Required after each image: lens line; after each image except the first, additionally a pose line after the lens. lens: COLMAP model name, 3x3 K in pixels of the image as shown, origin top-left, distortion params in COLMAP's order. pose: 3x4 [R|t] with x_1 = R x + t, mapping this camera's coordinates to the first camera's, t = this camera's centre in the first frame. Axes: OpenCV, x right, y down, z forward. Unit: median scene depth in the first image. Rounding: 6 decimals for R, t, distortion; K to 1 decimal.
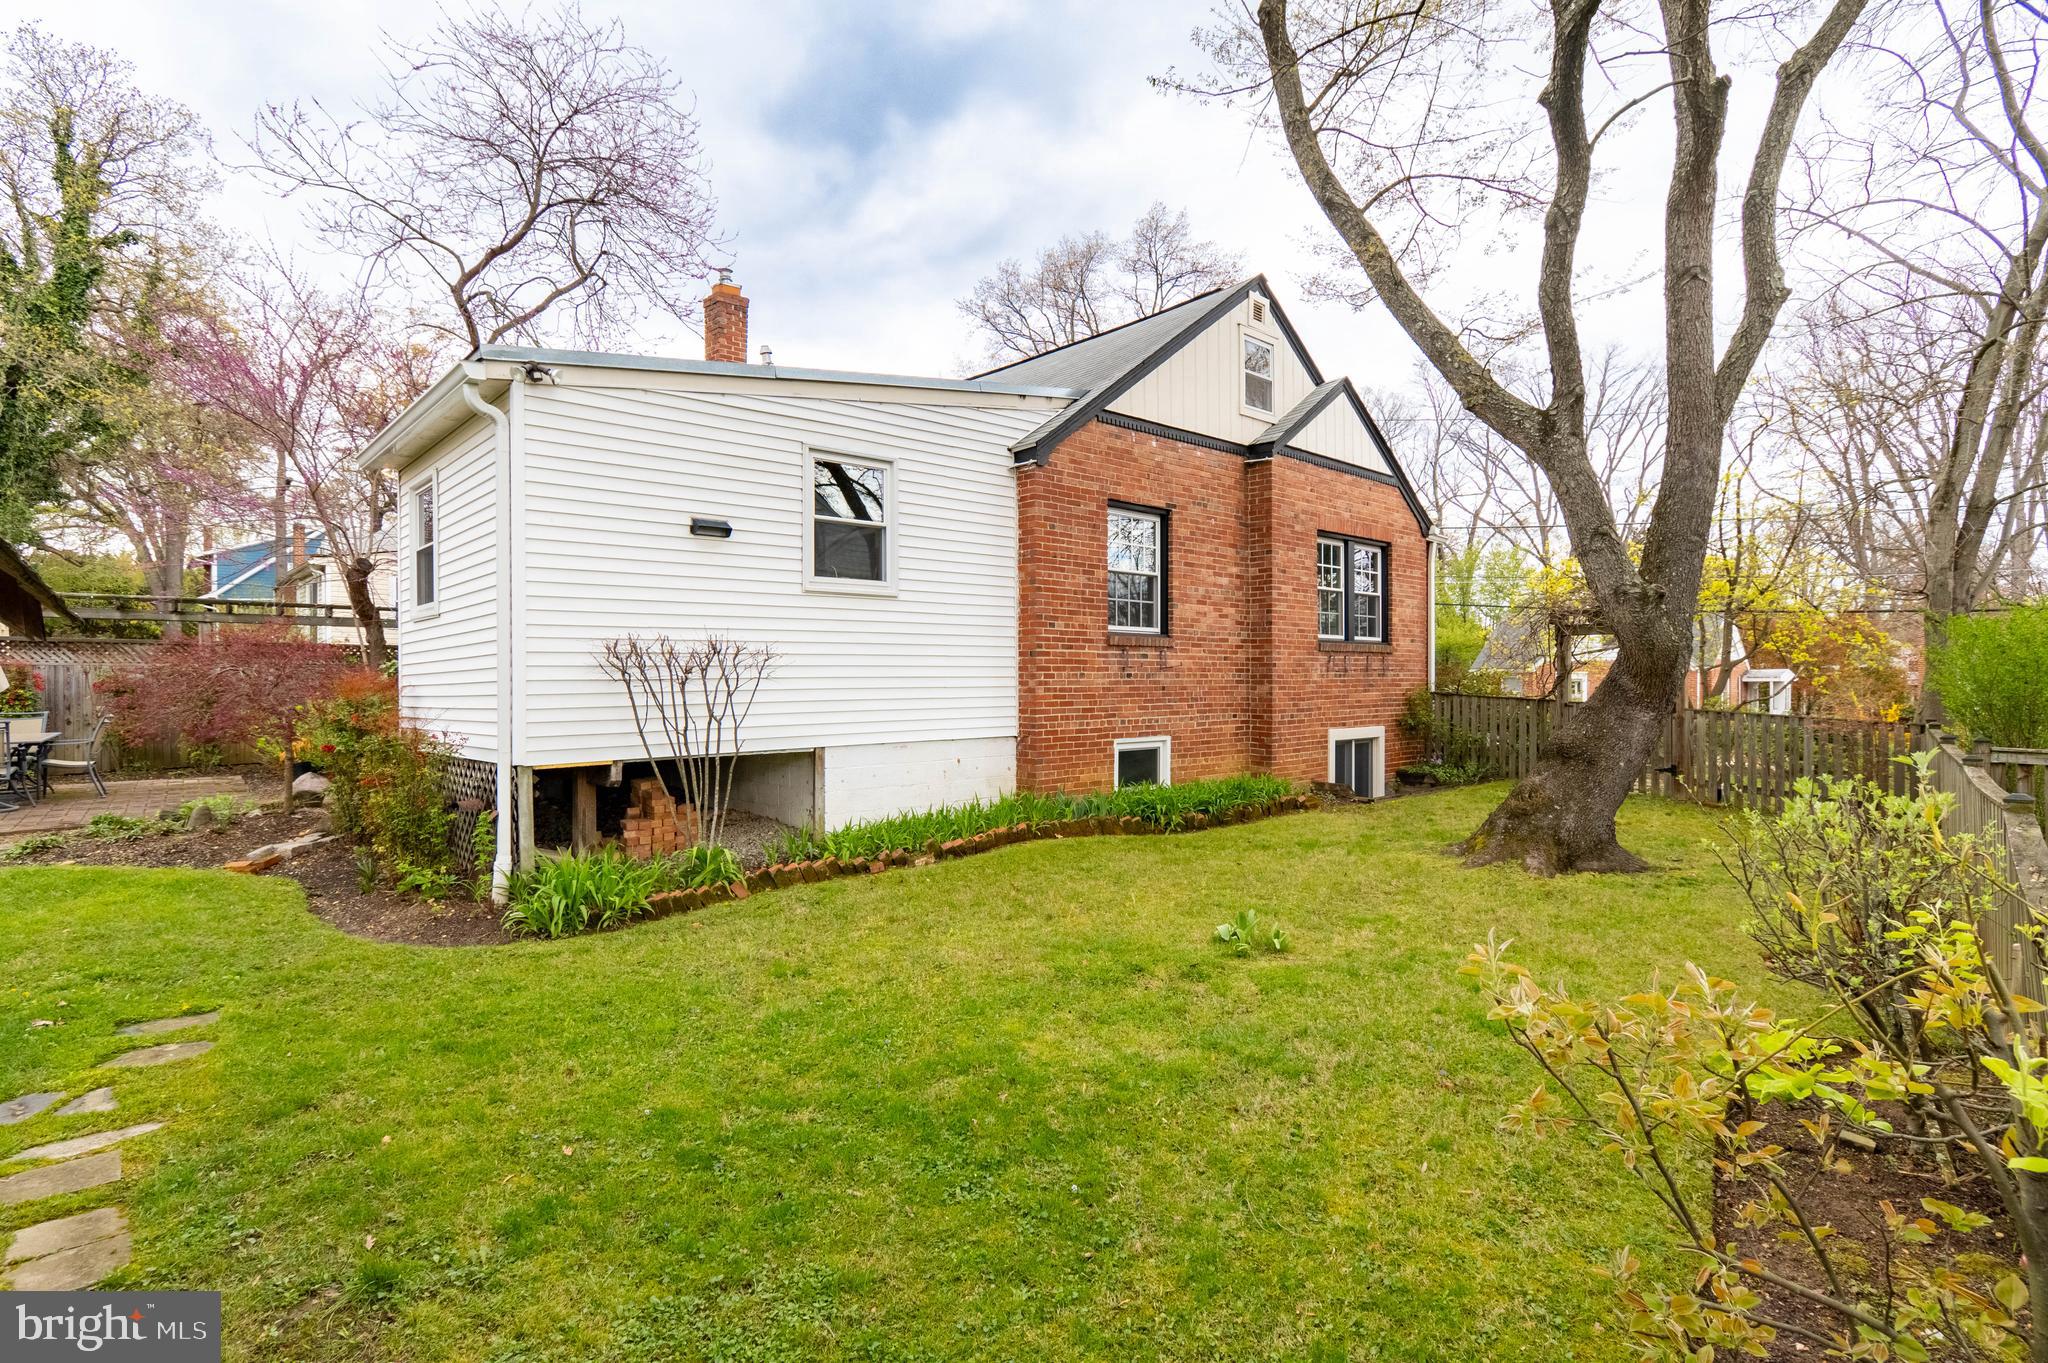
lens RADIAL K [[1009.0, 0, 1024.0], [0, 1009.0, 681.5], [0, 0, 1]] dist [-0.001098, -0.000628]
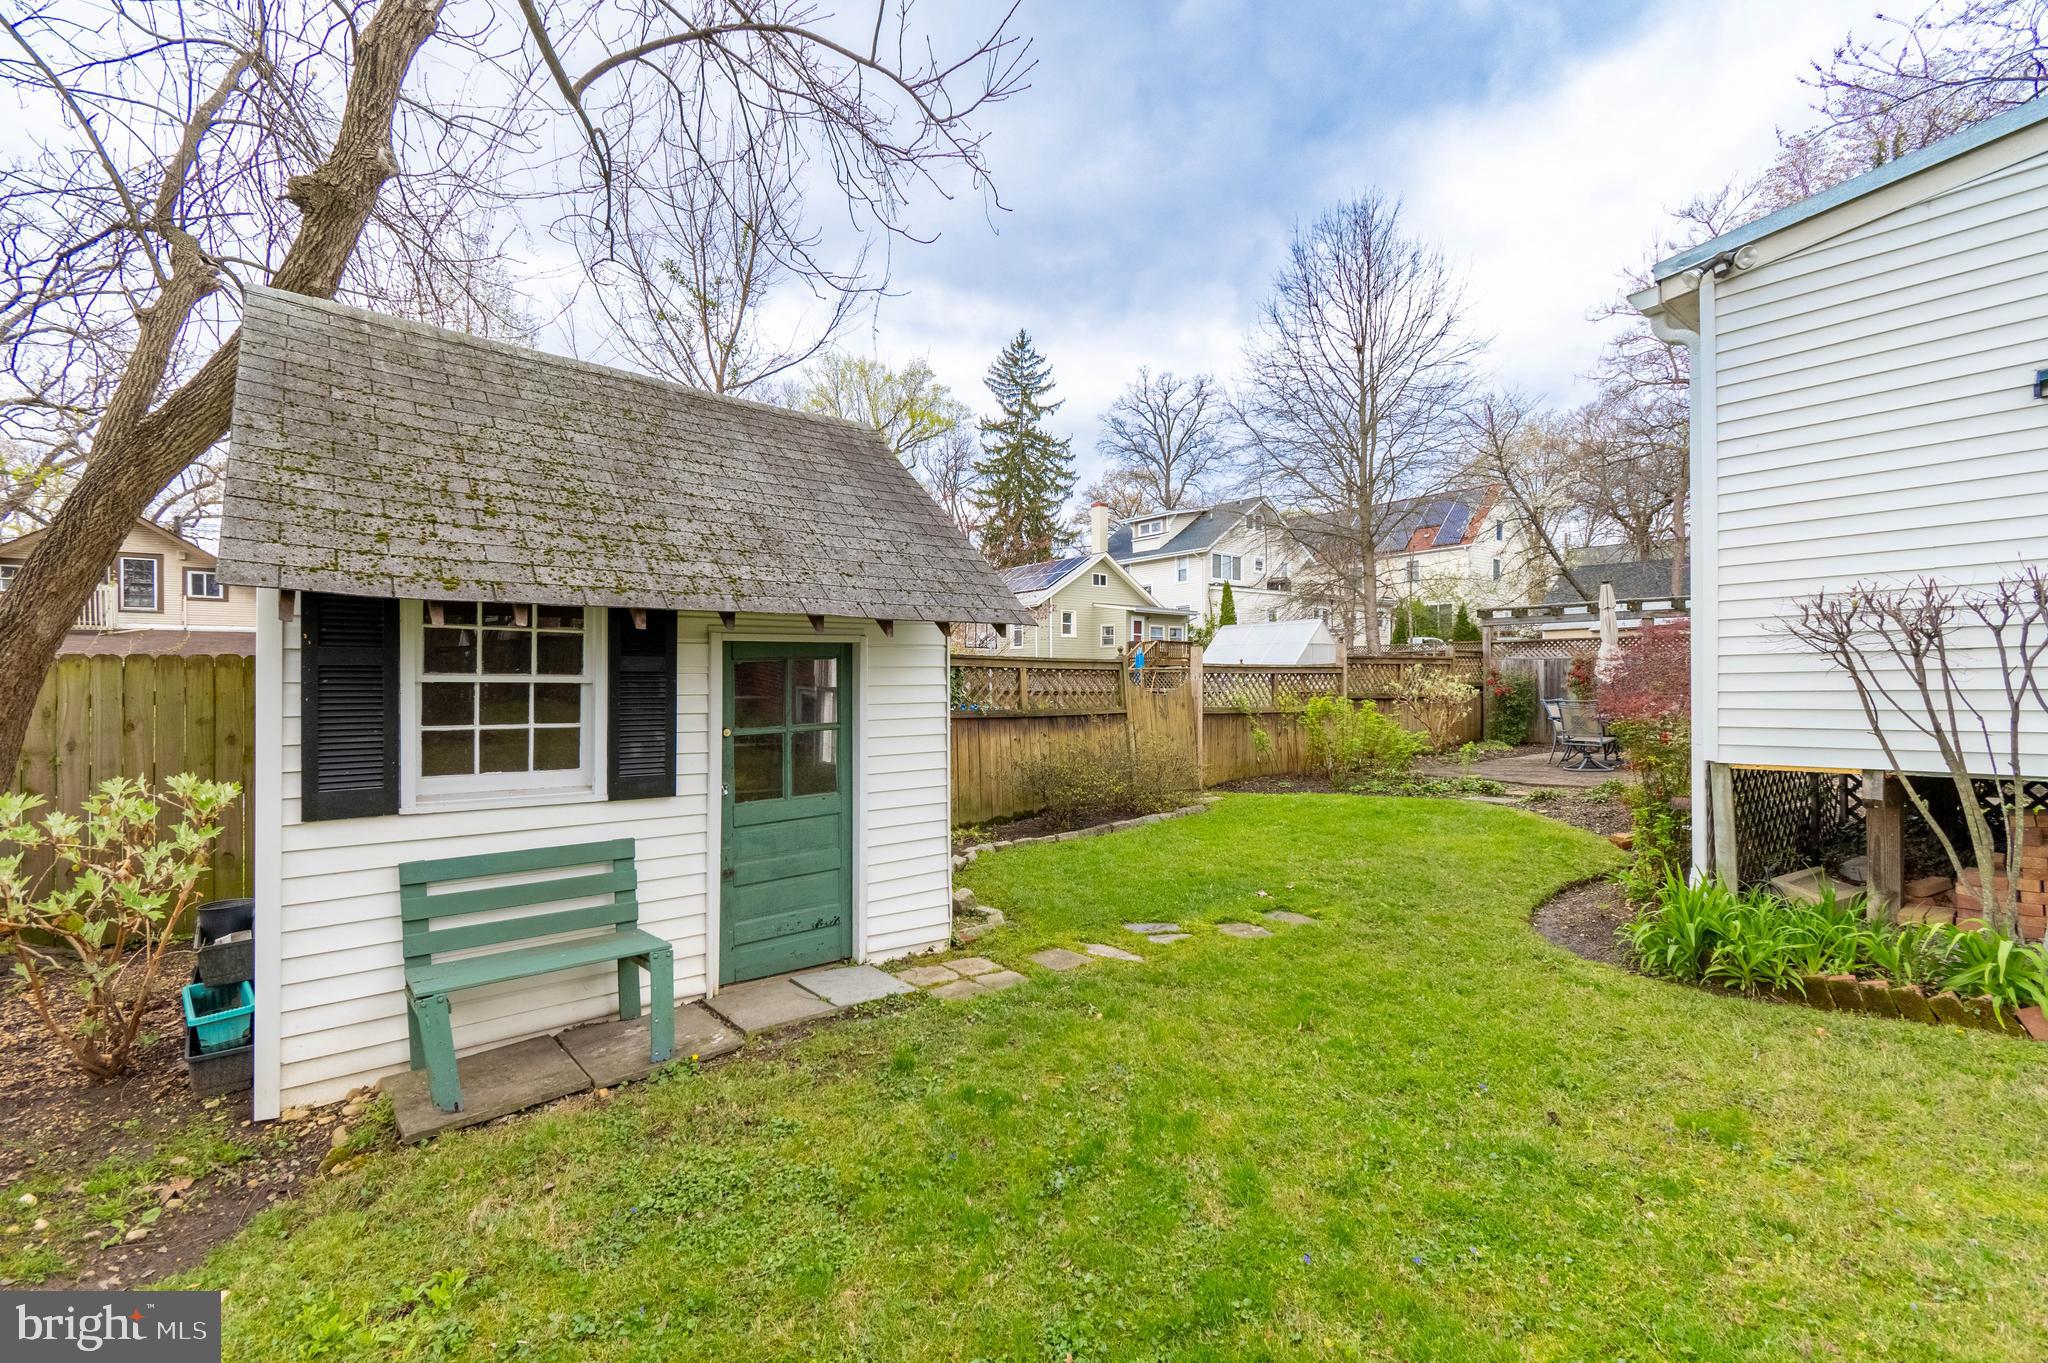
lens RADIAL K [[899.7, 0, 1024.0], [0, 899.7, 681.5], [0, 0, 1]] dist [-0.001605, -0.000571]
pose [[-0.068134, -0.001098, -0.997676, 0.390370], [0.005389, 0.999984, -0.001469, 0.026377], [0.997662, -0.005477, -0.068127, 0.762180]]
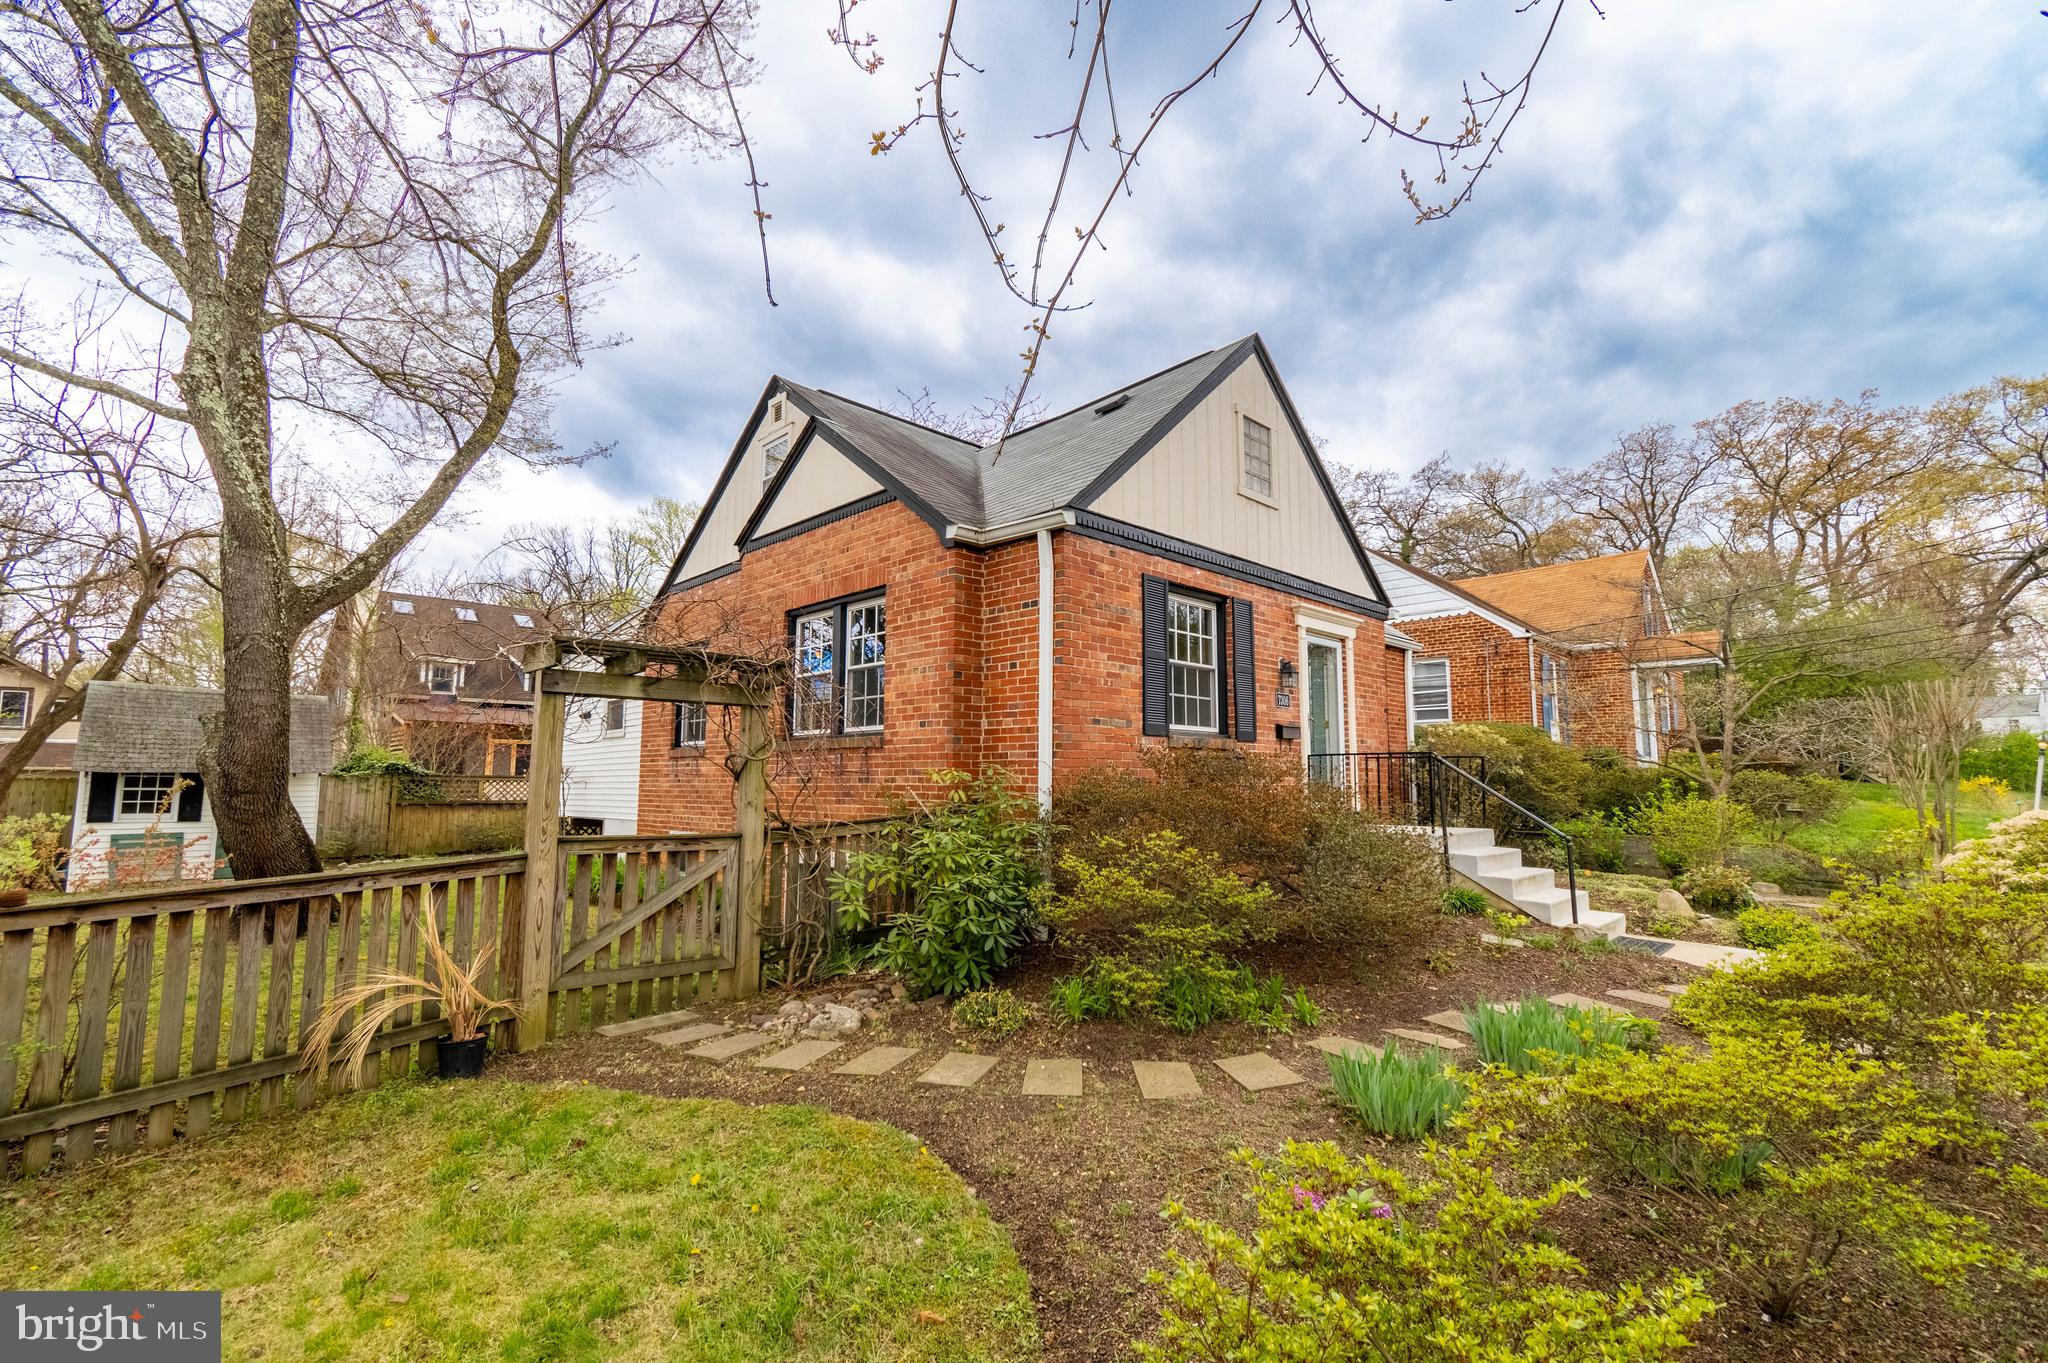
lens RADIAL K [[899.7, 0, 1024.0], [0, 899.7, 681.5], [0, 0, 1]] dist [-0.001605, -0.000571]
pose [[0.019707, -0.107149, -0.994048, 1.093074], [-0.006943, 0.994202, -0.107303, 0.007790], [0.999782, 0.009016, 0.018849, 1.473233]]
